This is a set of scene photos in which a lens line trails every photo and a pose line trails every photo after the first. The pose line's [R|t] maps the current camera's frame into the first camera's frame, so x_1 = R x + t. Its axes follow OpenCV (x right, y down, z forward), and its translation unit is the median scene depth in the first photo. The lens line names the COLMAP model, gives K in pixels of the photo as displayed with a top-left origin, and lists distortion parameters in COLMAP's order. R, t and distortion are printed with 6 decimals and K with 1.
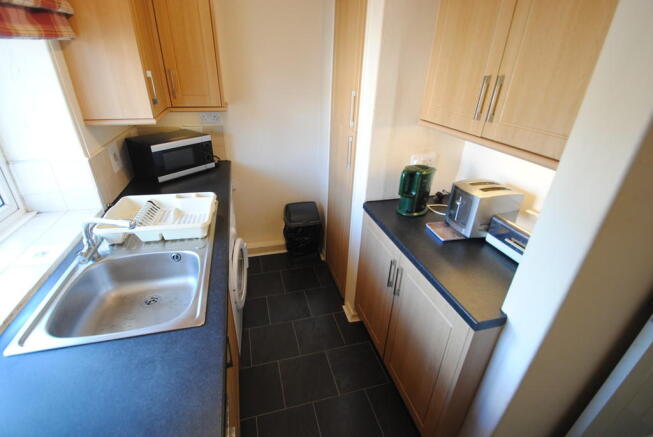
lens RADIAL K [[303.0, 0, 326.5], [0, 303.0, 218.5], [0, 0, 1]] dist [-0.000674, -0.001162]
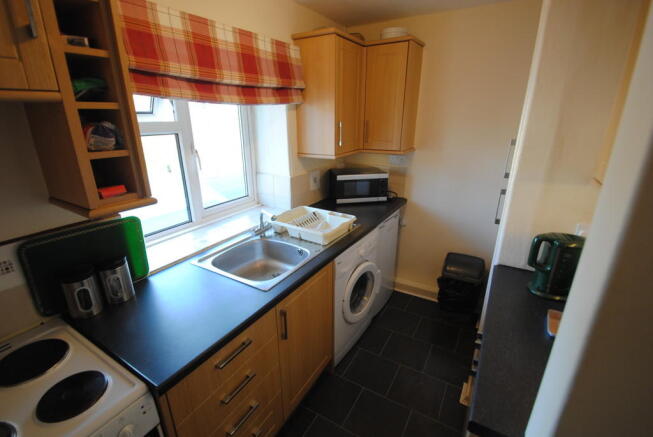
lens RADIAL K [[303.0, 0, 326.5], [0, 303.0, 218.5], [0, 0, 1]] dist [-0.000674, -0.001162]
pose [[0.707533, 0.203430, -0.676767, 0.374317], [-0.301846, 0.952912, -0.029131, -0.008485], [0.638973, 0.224890, 0.735621, 0.043104]]
